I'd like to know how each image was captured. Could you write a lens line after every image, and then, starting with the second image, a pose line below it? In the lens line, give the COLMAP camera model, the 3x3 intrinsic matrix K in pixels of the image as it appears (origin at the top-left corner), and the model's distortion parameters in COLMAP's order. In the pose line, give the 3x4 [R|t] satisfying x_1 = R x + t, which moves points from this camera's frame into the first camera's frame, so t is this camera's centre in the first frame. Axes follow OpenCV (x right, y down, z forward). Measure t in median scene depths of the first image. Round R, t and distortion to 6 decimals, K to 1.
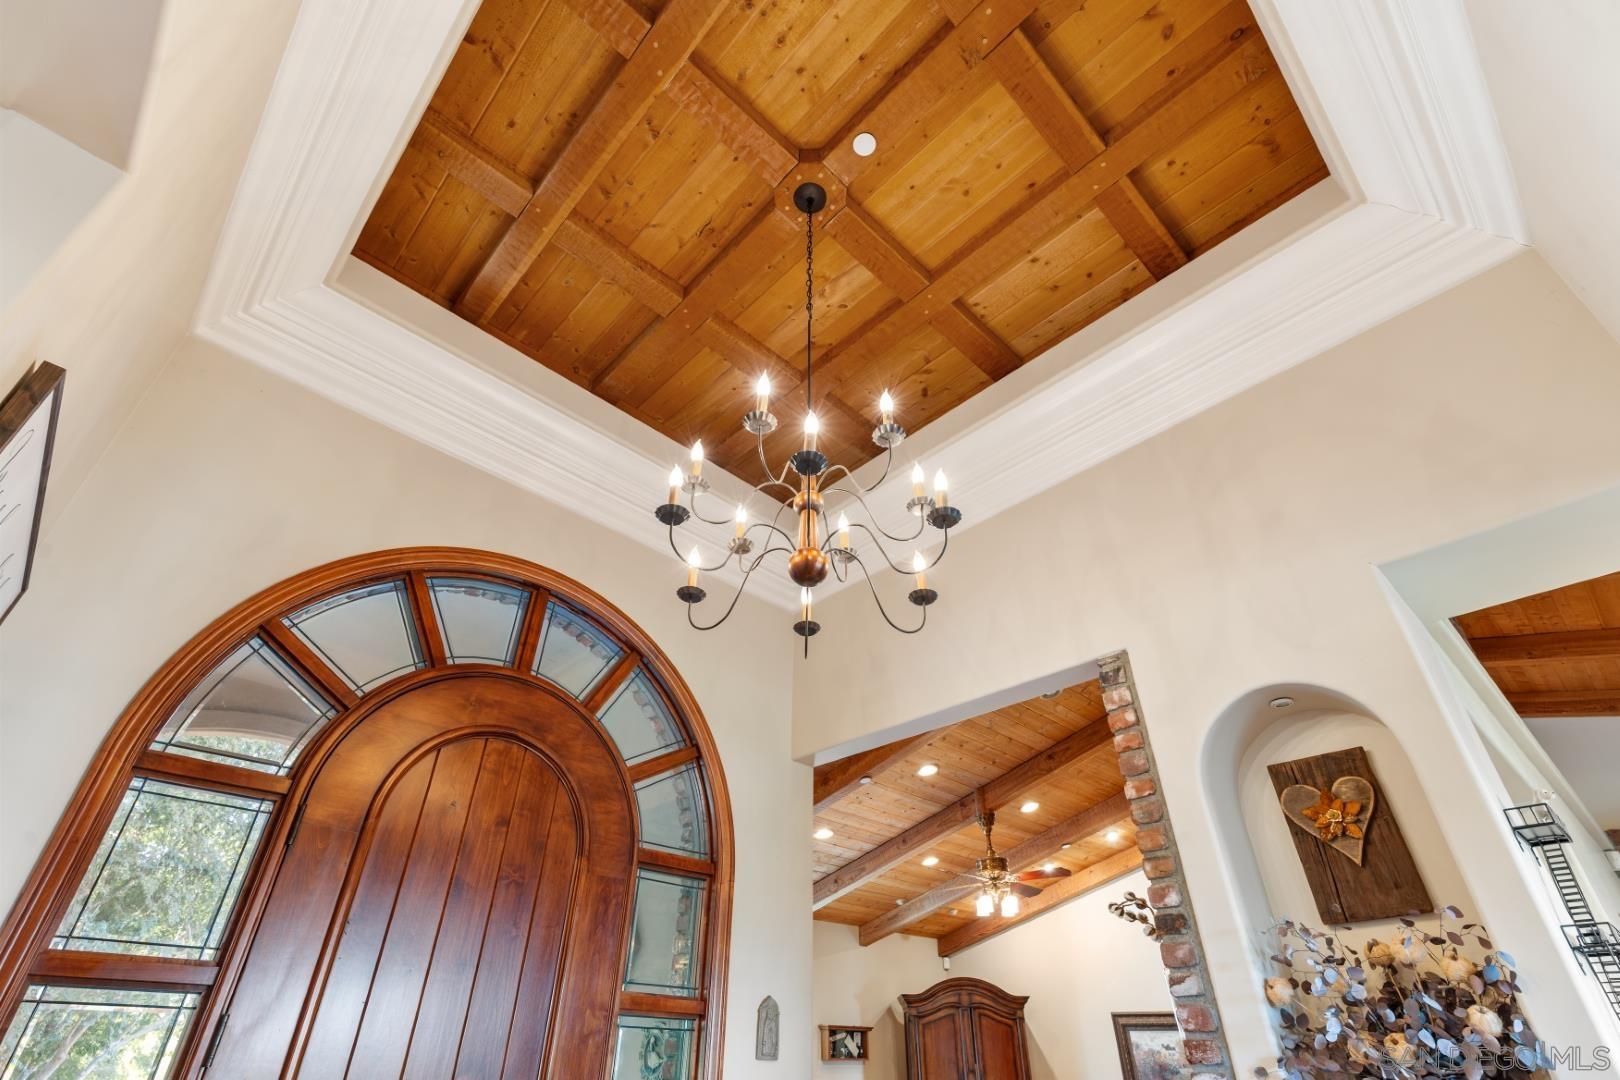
lens RADIAL K [[764.2, 0, 800.2], [0, 764.2, 542.7], [0, 0, 1]] dist [0.001946, 0.000635]
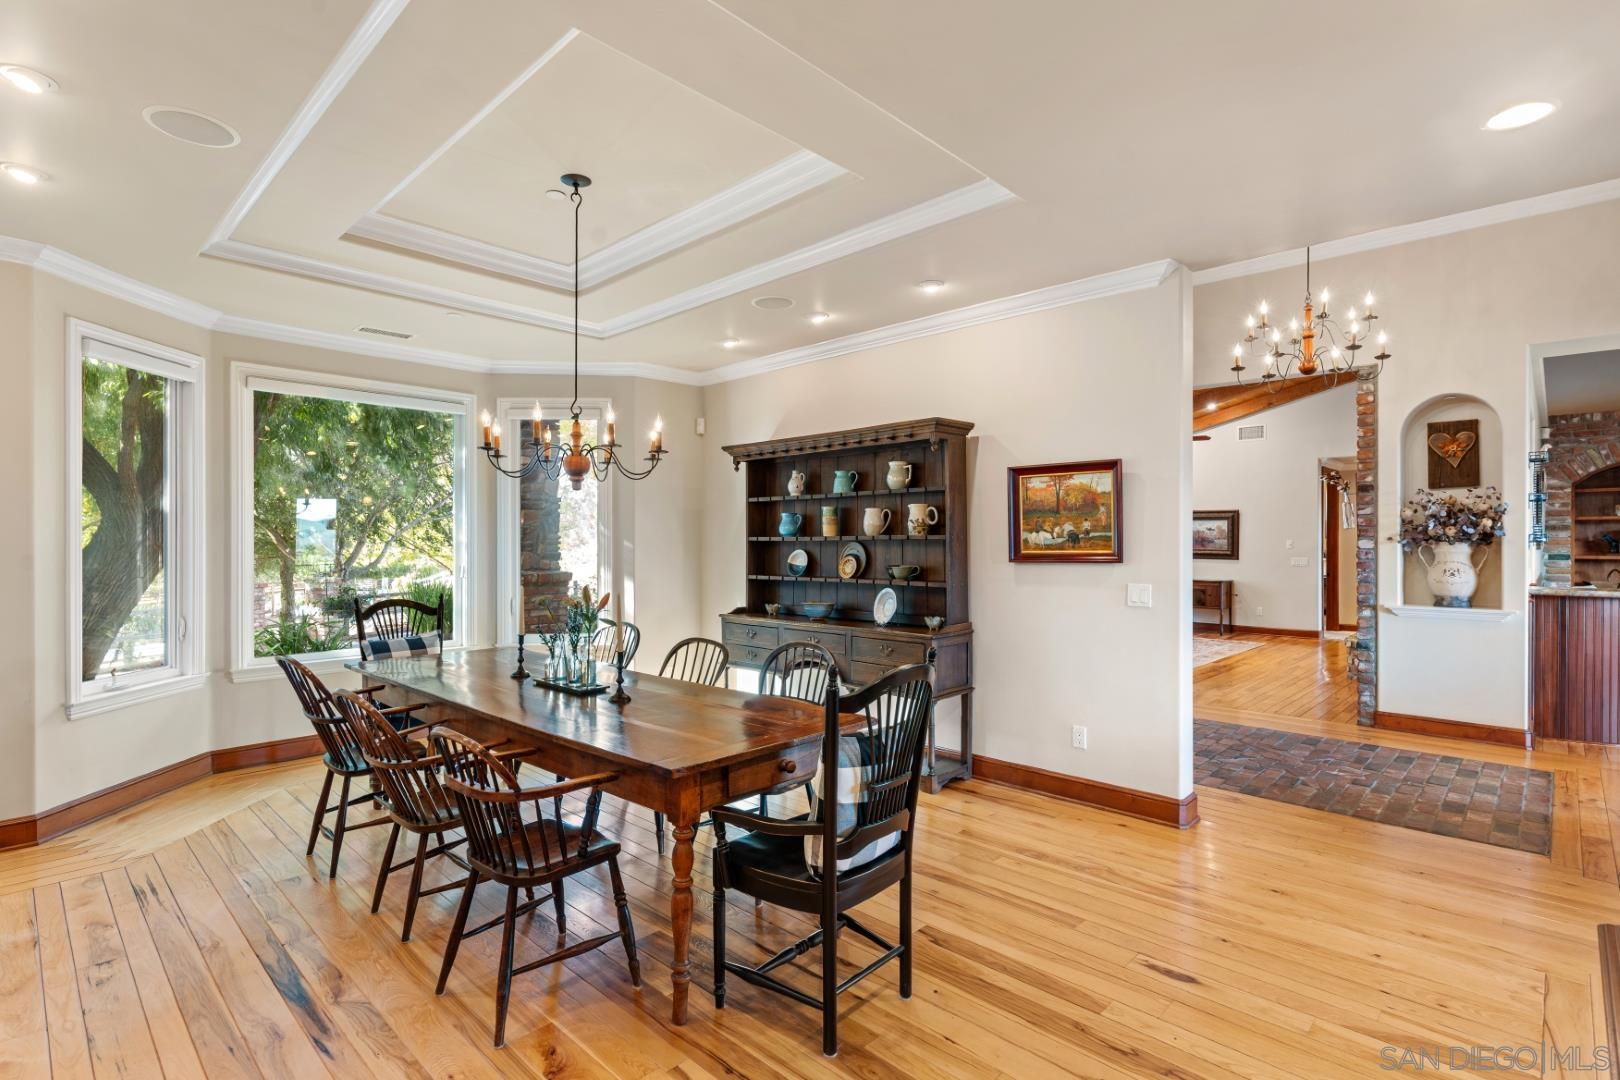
lens RADIAL K [[776.3, 0, 805.0], [0, 776.3, 539.8], [0, 0, 1]] dist [-0.000272, -0.000582]
pose [[0.999125, -0.009154, 0.040814, -1.000122], [-0.015338, 0.827615, 0.561086, -0.515075], [-0.038914, -0.561221, 0.826751, -0.754197]]
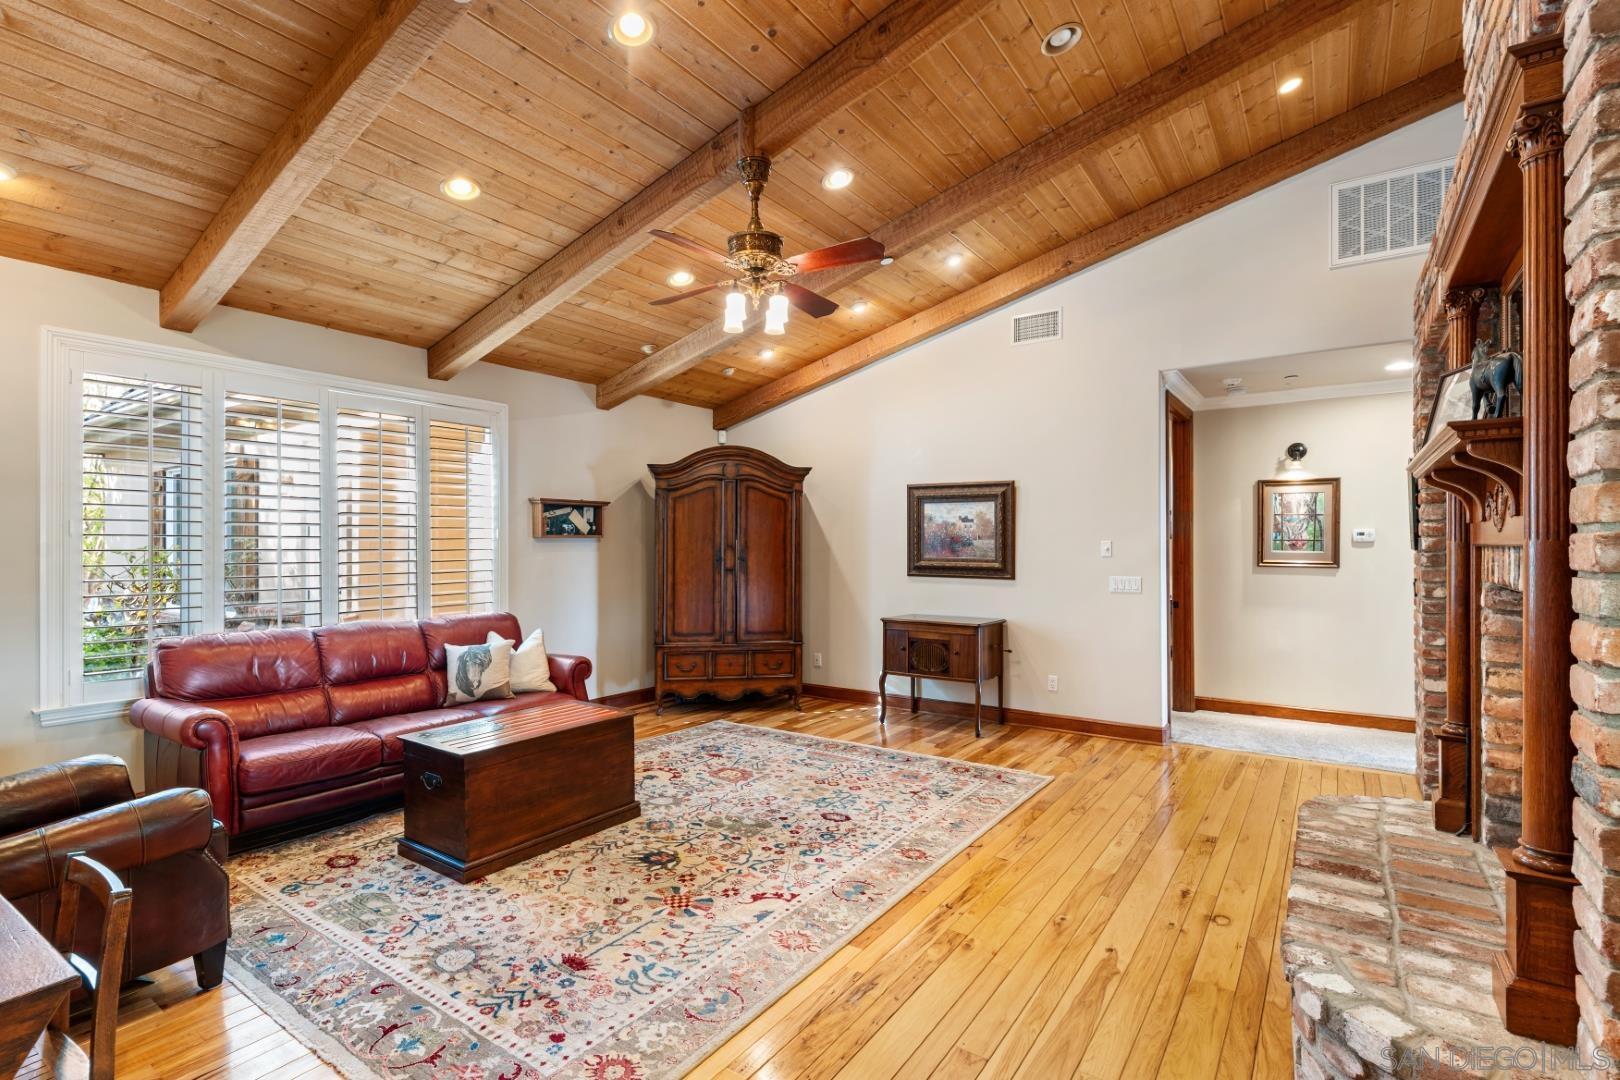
lens RADIAL K [[776.3, 0, 805.0], [0, 776.3, 539.8], [0, 0, 1]] dist [-0.000272, -0.000582]
pose [[0.979060, -0.012033, 0.203215, 0.321376], [-0.103287, 0.830854, 0.546821, 0.543214], [-0.175422, -0.556360, 0.812213, 0.772236]]
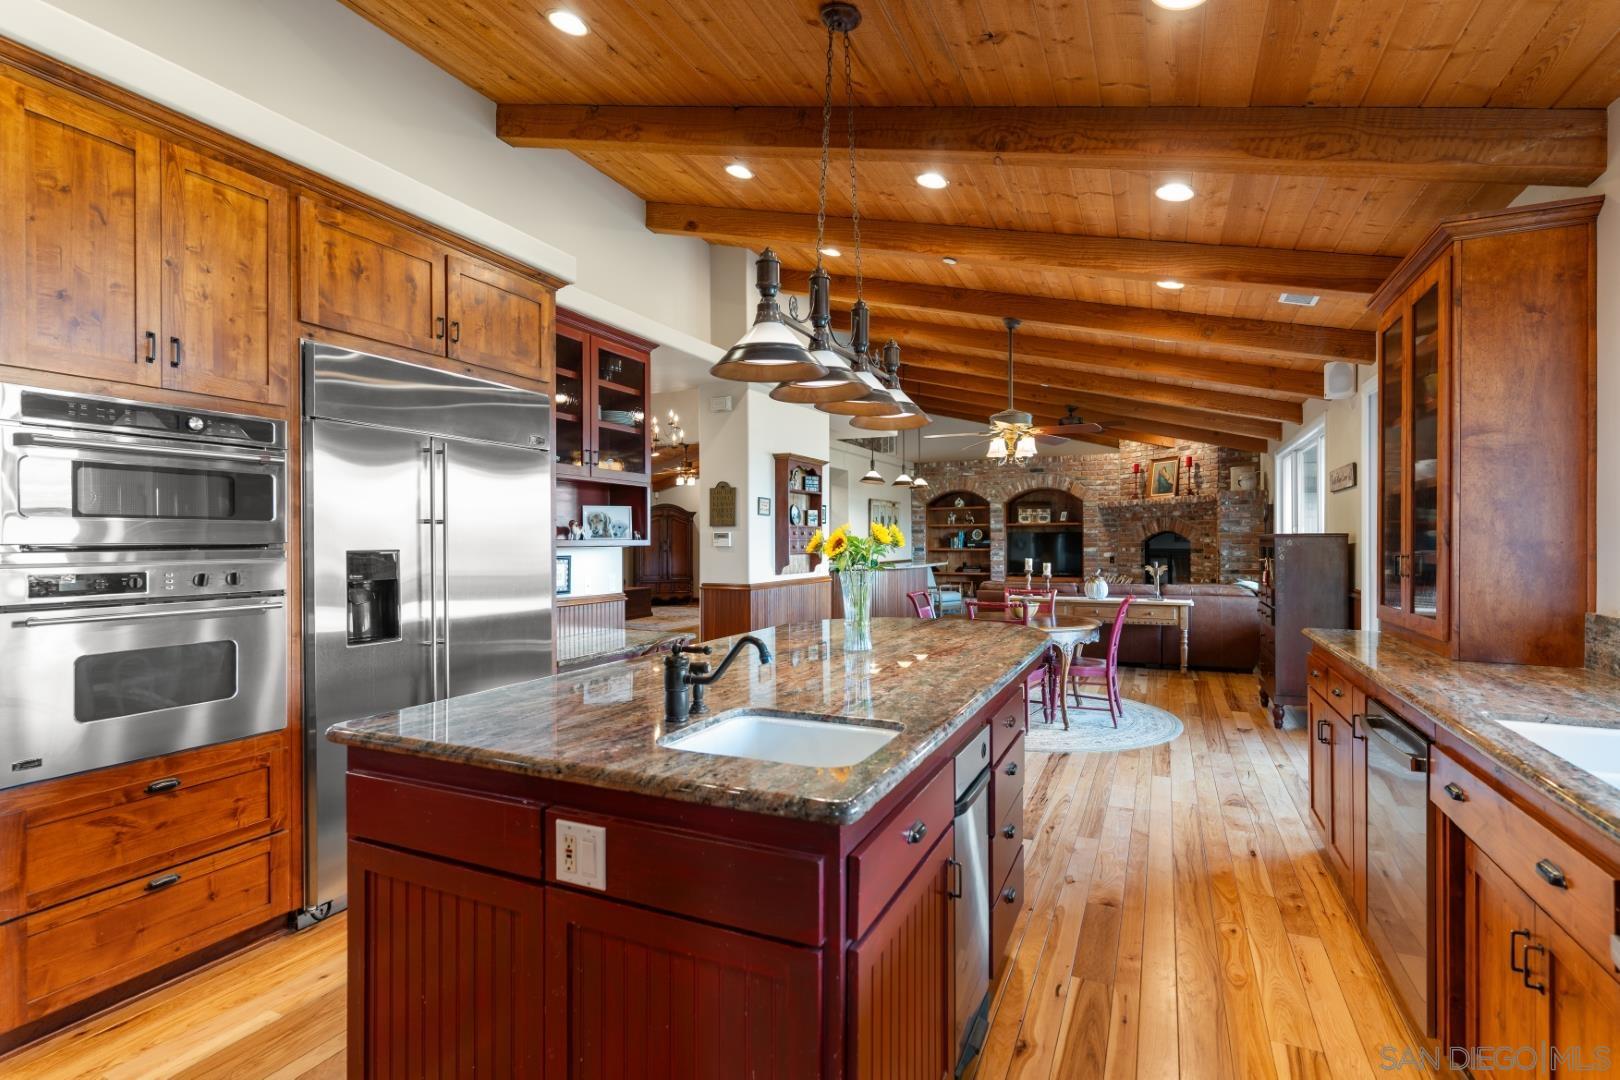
lens RADIAL K [[776.3, 0, 805.0], [0, 776.3, 539.8], [0, 0, 1]] dist [-0.000272, -0.000582]
pose [[0.930133, -0.015694, 0.366887, -0.489894], [-0.193583, 0.828037, 0.526194, -1.242870], [-0.312054, -0.560454, 0.767146, -1.827460]]
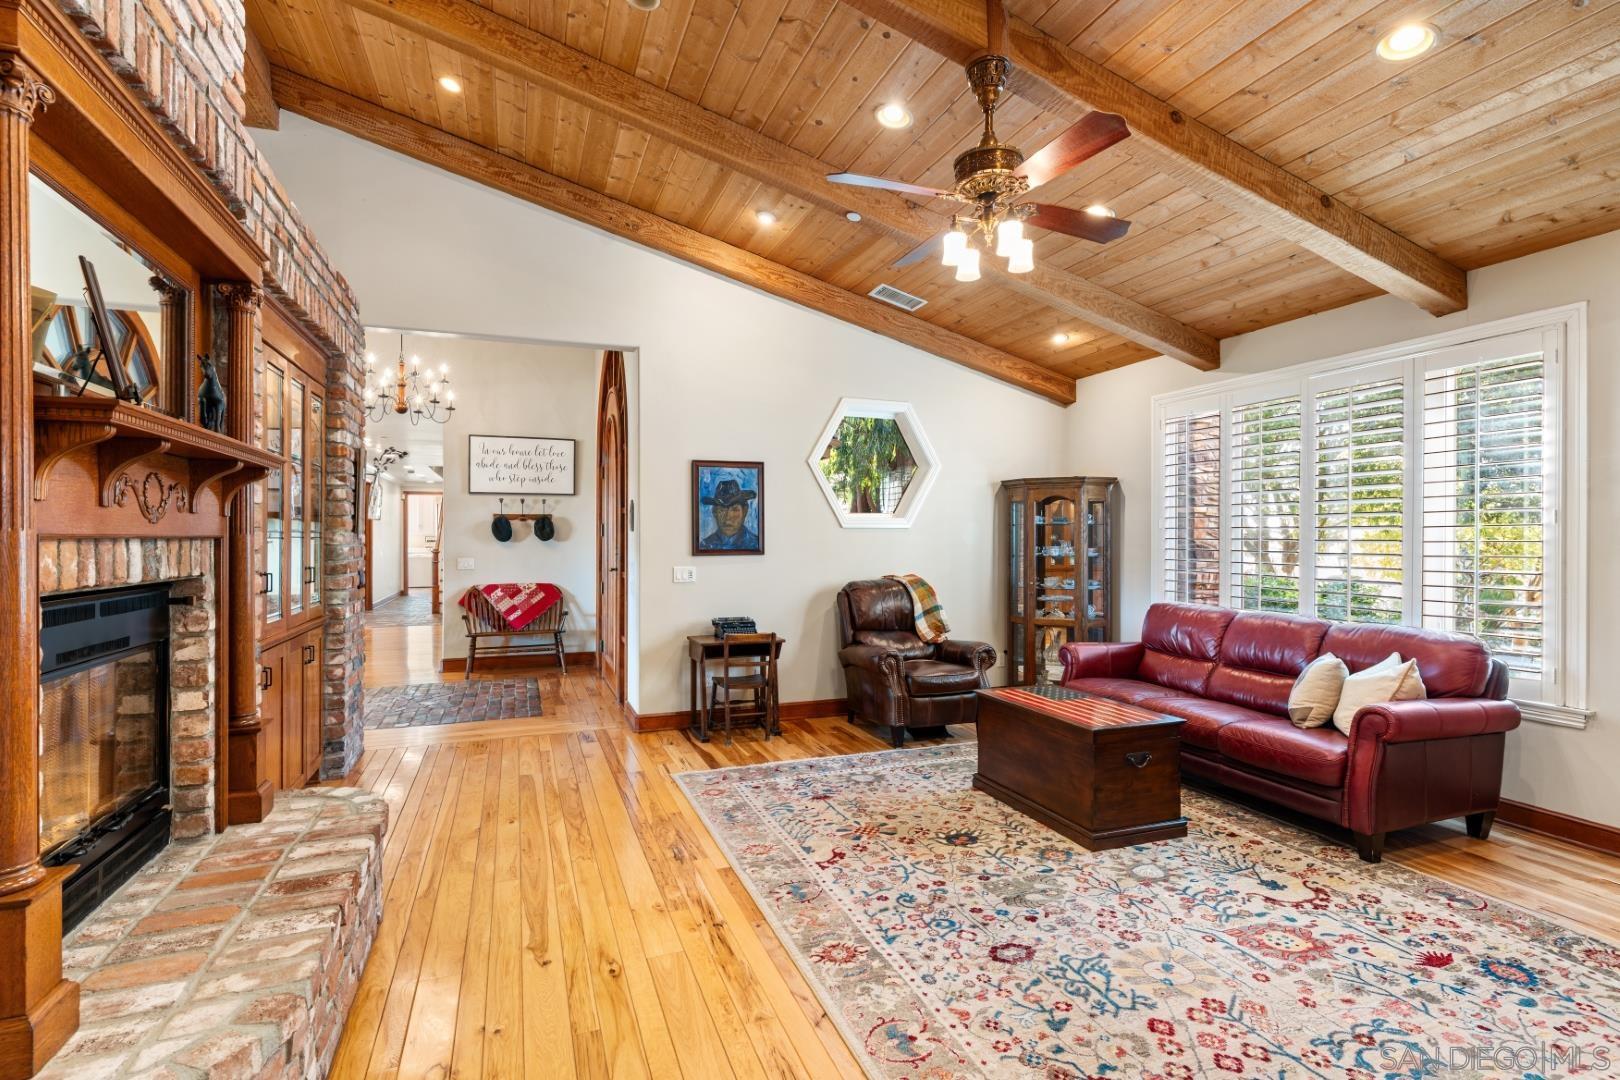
lens RADIAL K [[776.3, 0, 805.0], [0, 776.3, 539.8], [0, 0, 1]] dist [-0.000272, -0.000582]
pose [[-0.396140, -0.007973, -0.918155, 1.393914], [0.513005, 0.827408, -0.228522, 1.262028], [0.761511, -0.561545, -0.323679, 1.809781]]
